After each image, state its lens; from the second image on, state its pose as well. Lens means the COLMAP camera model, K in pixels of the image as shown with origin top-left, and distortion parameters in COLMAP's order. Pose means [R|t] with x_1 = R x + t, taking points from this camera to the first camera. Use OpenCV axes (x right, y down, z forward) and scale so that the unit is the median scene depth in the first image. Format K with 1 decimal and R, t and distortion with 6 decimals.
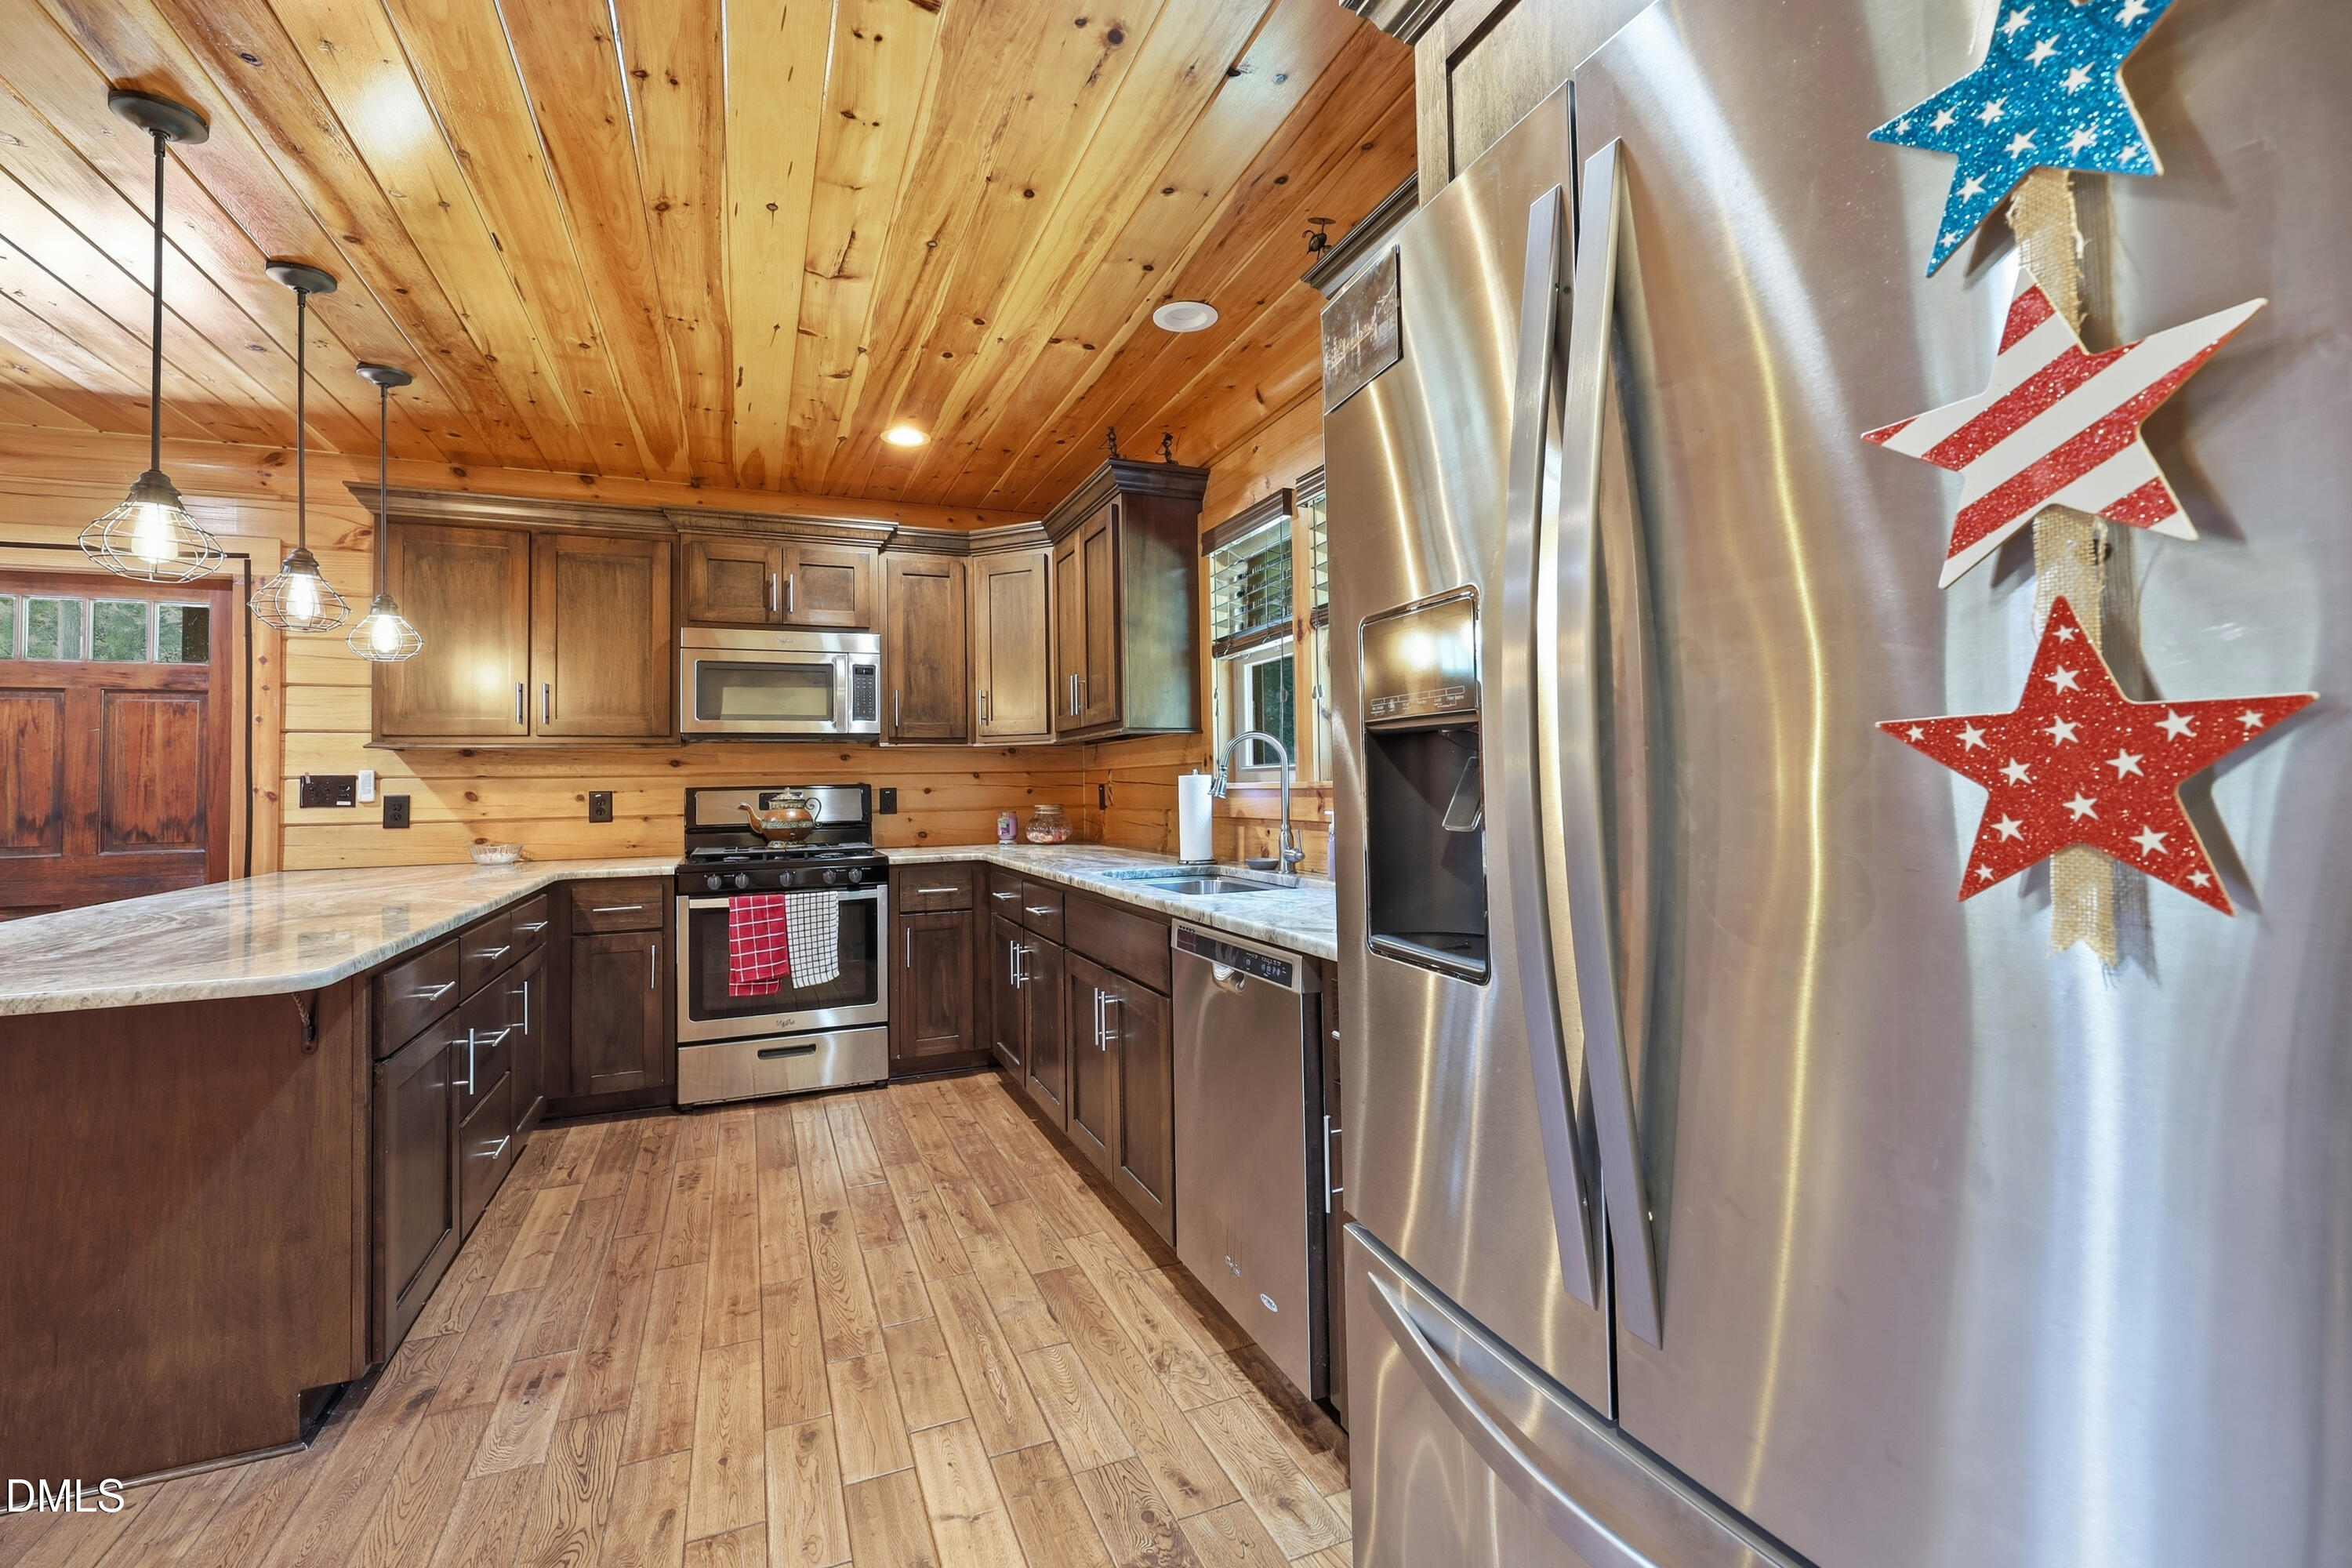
lens RADIAL K [[1019.4, 0, 1176.4], [0, 1019.4, 755.7], [0, 0, 1]] dist [0.000247, 0.000120]
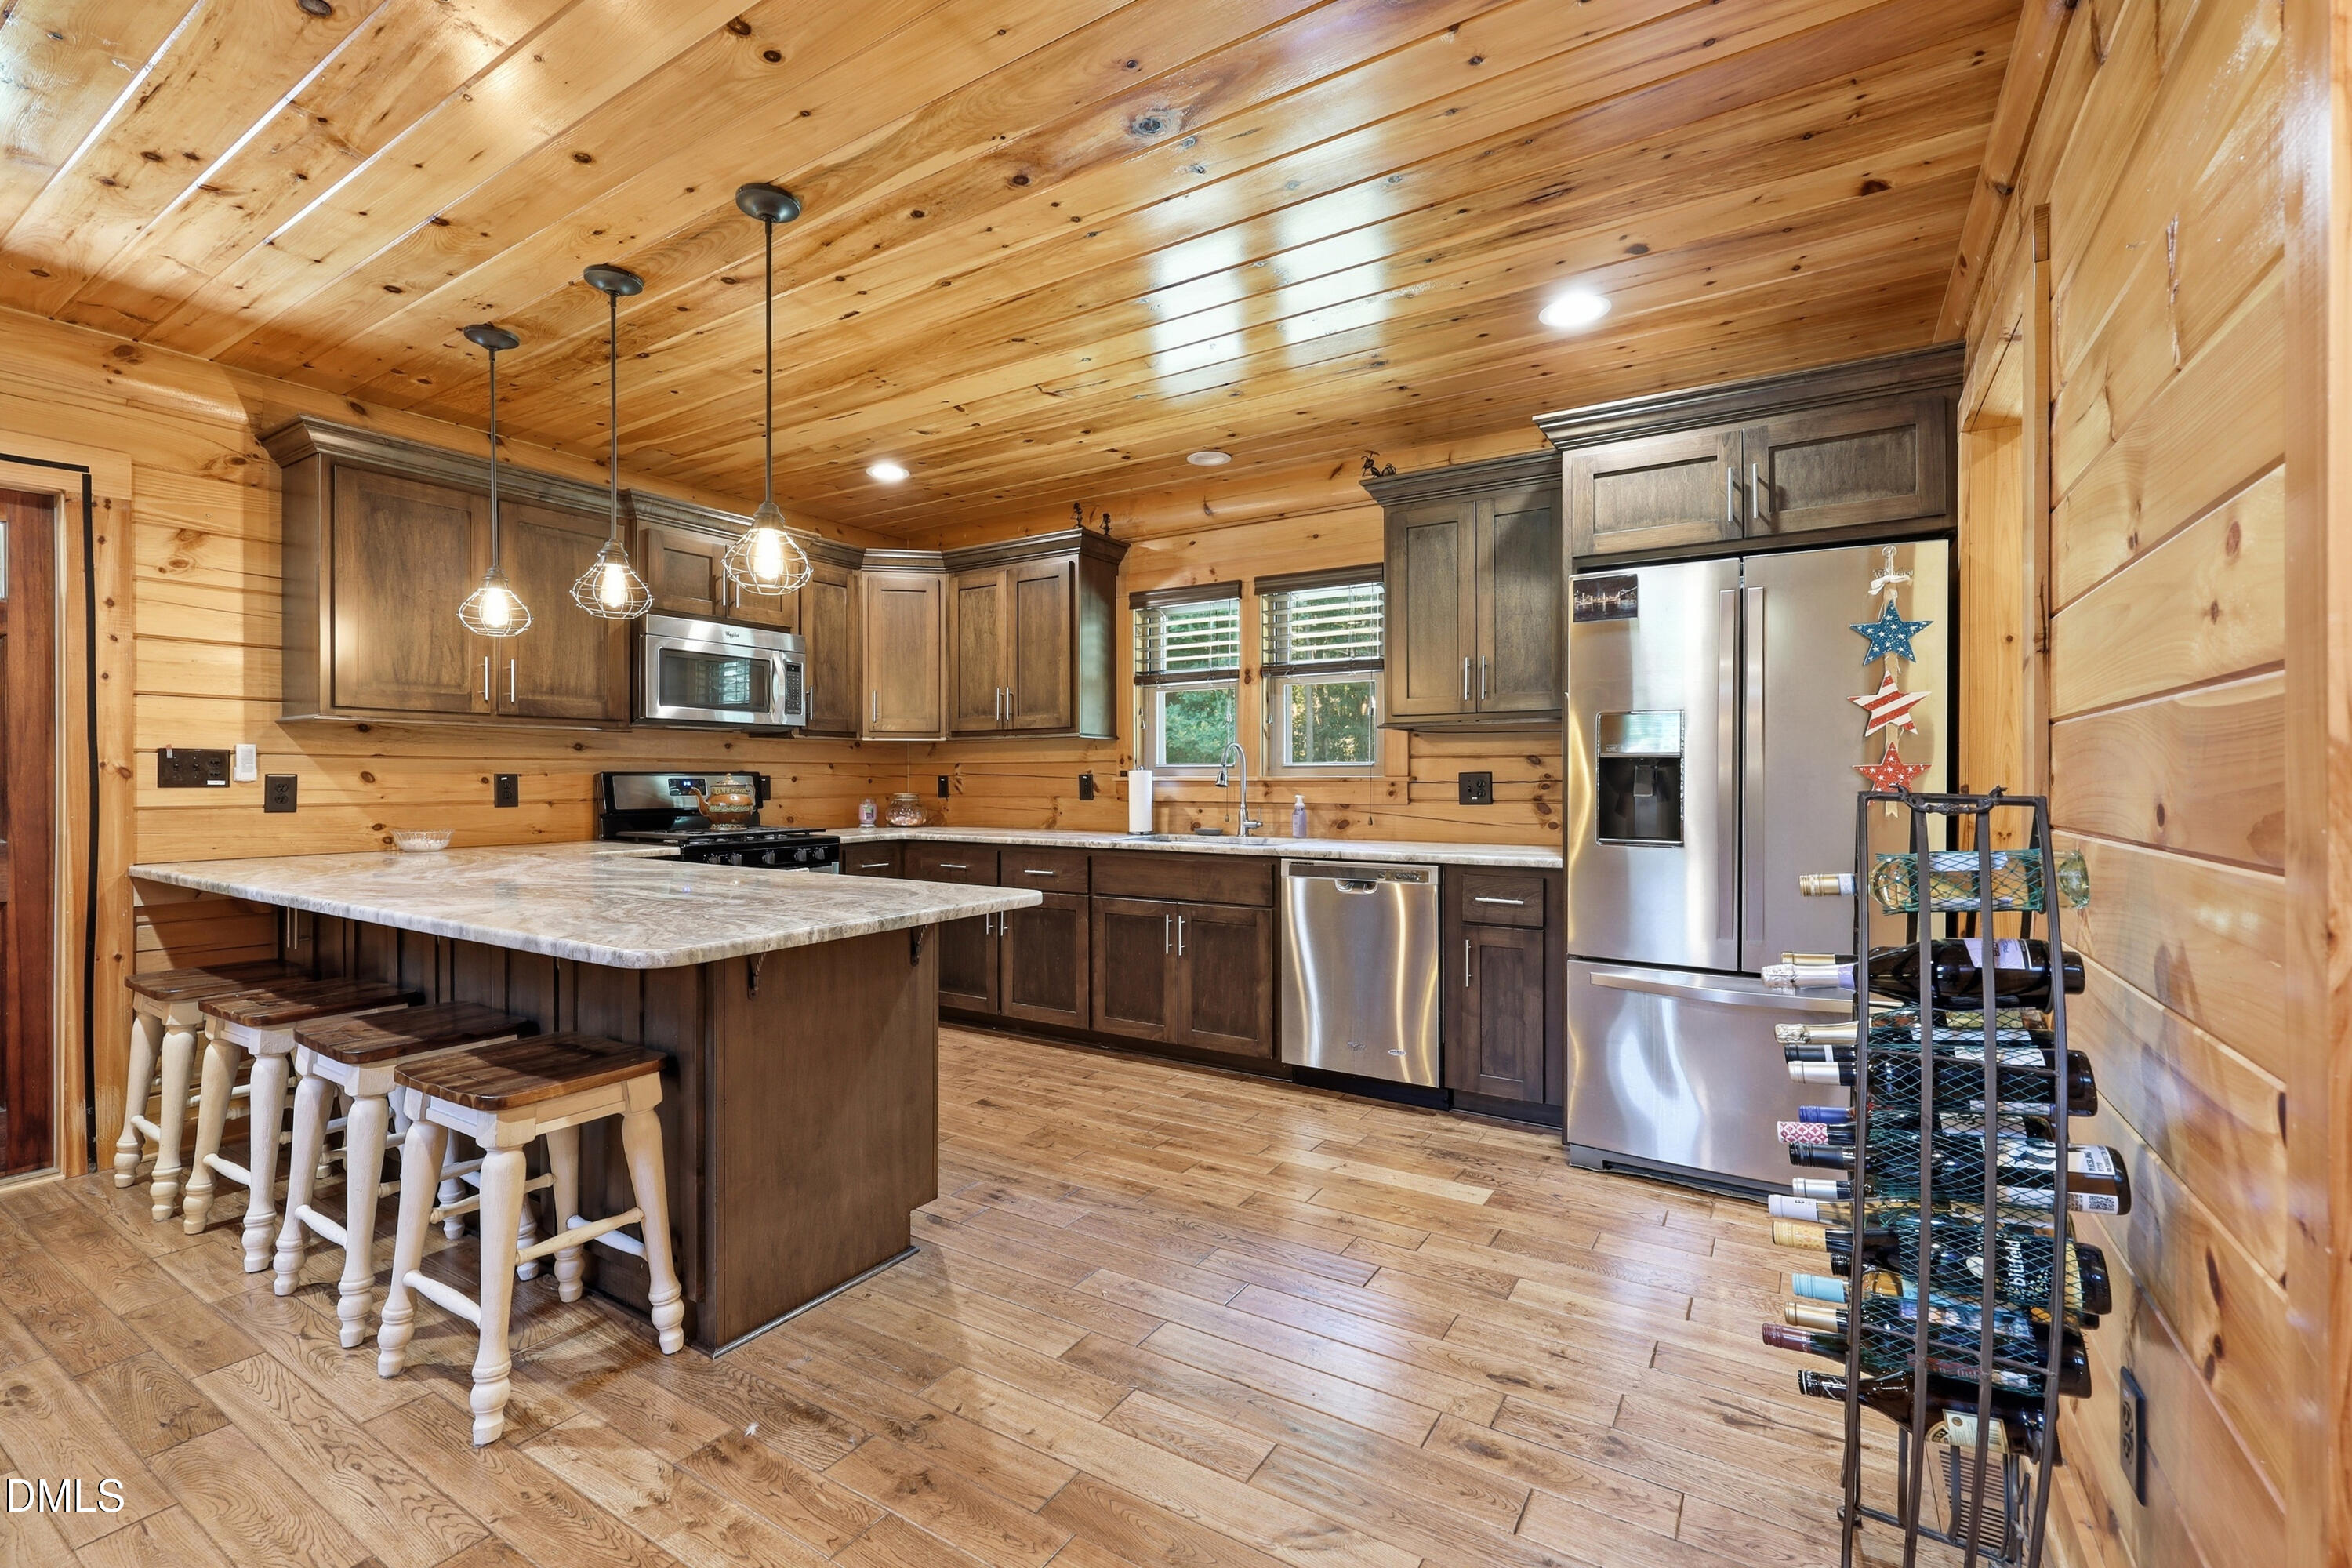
lens RADIAL K [[1019.2, 0, 1176.0], [0, 1019.2, 784.0], [0, 0, 1]] dist [0.000888, 0.000276]
pose [[0.818457, 0.013498, 0.574410, -0.634328], [-0.029907, 0.999370, 0.019130, 0.008059], [-0.573789, -0.032836, 0.818344, -0.137948]]
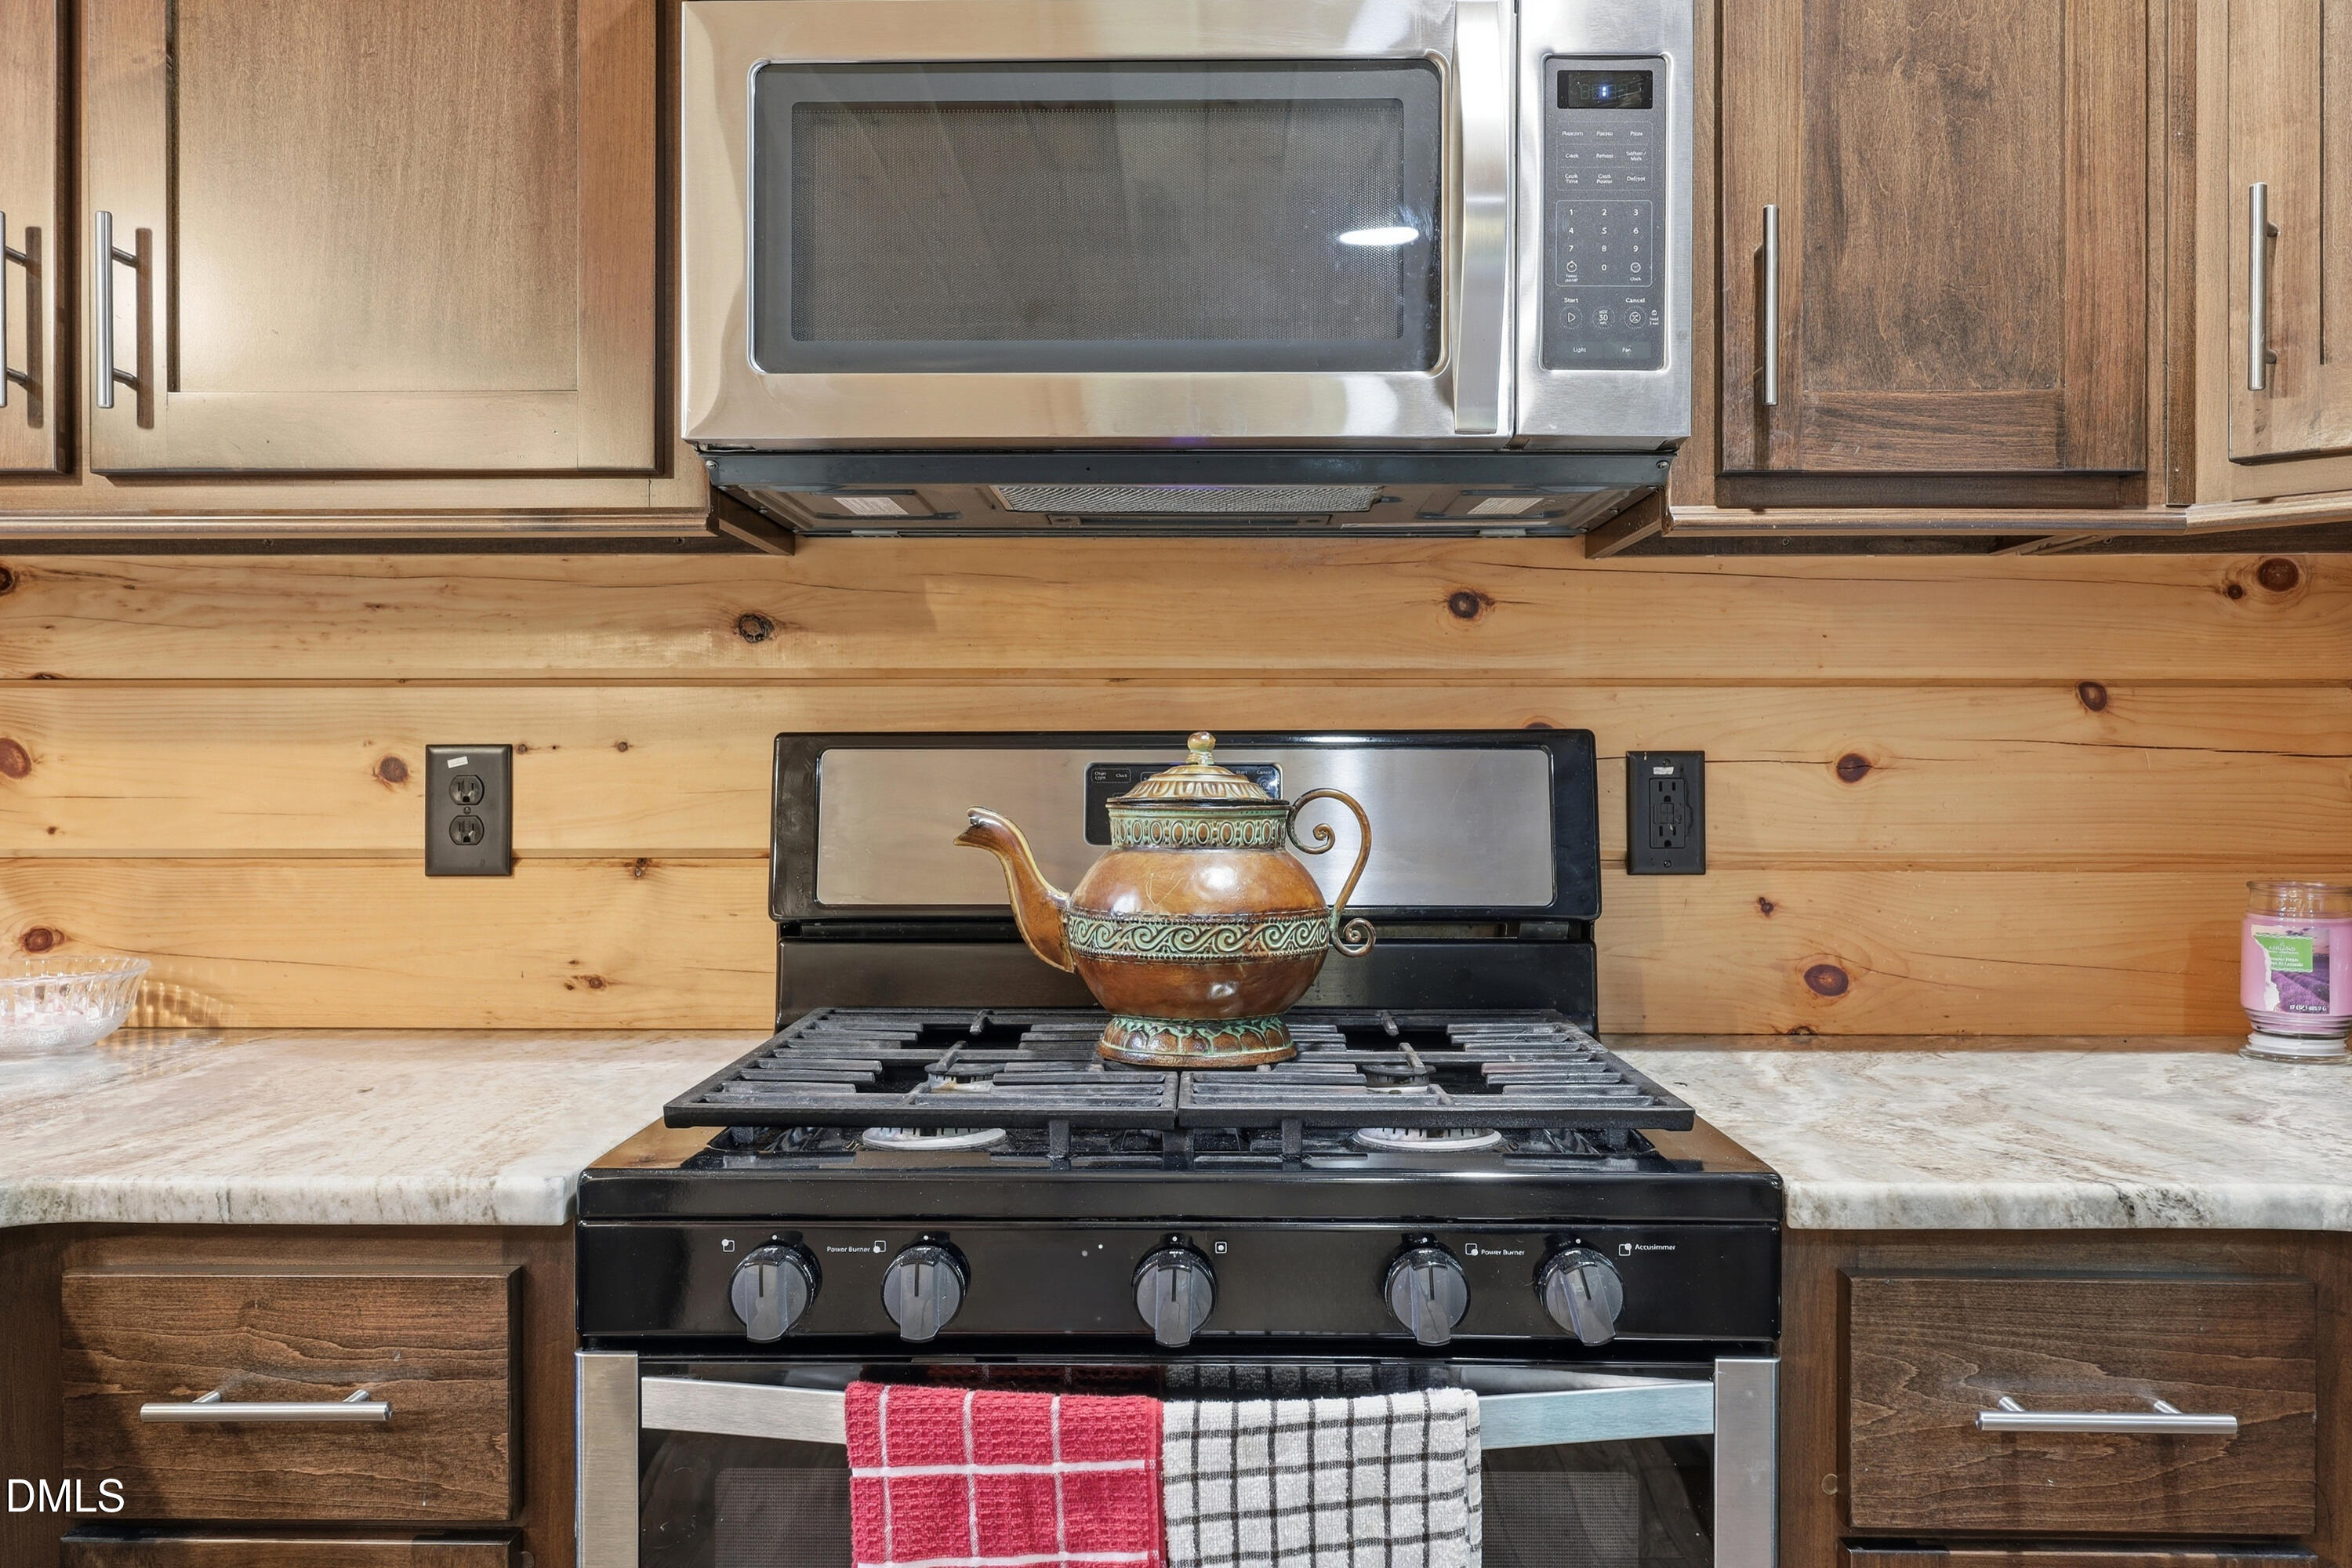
lens RADIAL K [[1919.2, 0, 1176.0], [0, 1919.2, 784.0], [0, 0, 1]] dist [0.002327, 0.000636]
pose [[0.915202, 0.019485, -0.402524, -0.253234], [-0.004750, 0.999283, 0.037573, 0.028264], [0.402968, -0.032474, 0.914638, 0.701903]]
